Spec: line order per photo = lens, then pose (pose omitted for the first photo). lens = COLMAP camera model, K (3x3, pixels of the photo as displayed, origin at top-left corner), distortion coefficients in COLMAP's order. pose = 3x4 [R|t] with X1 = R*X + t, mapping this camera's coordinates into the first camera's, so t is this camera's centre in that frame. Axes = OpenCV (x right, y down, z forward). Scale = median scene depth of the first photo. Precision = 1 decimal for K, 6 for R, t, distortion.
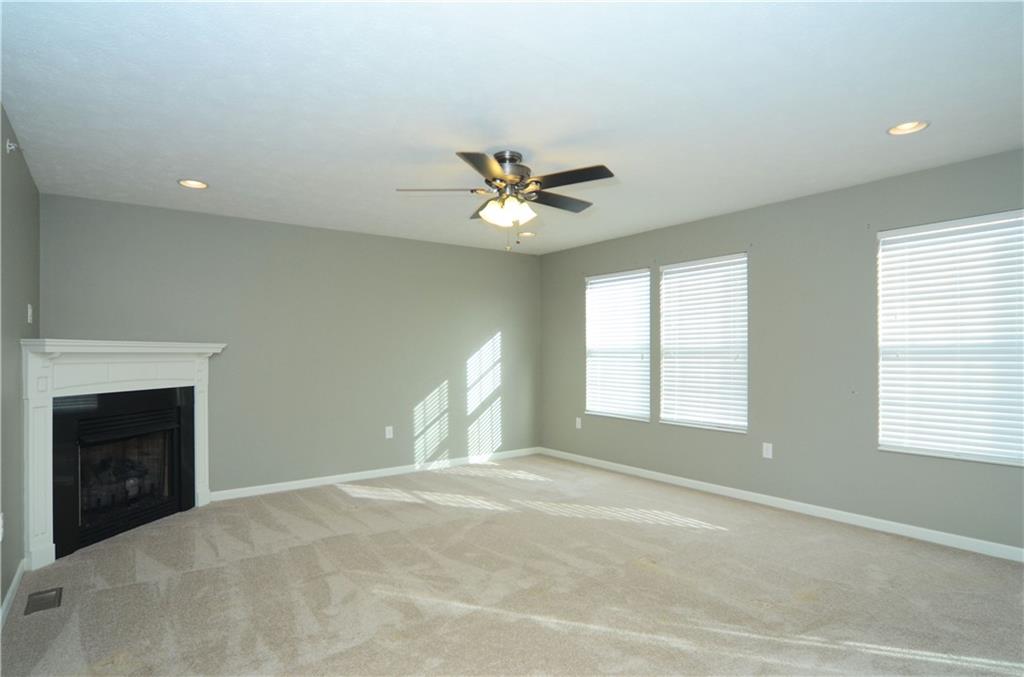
lens RADIAL K [[546.7, 0, 511.4], [0, 546.7, 353.3], [0, 0, 1]] dist [-0.013117, -0.000228]
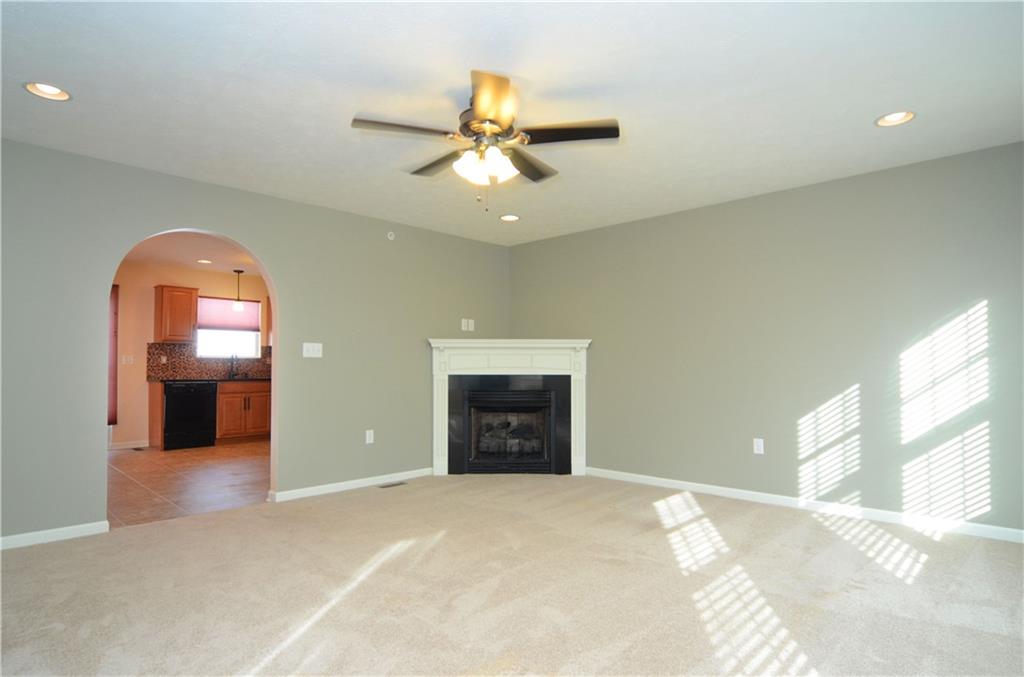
lens RADIAL K [[546.7, 0, 511.4], [0, 546.7, 353.3], [0, 0, 1]] dist [-0.013117, -0.000228]
pose [[0.190394, -0.016982, -0.981561, 0.463744], [-0.001158, 0.999846, -0.017523, 0.025924], [0.981707, 0.004473, 0.190345, 0.497607]]
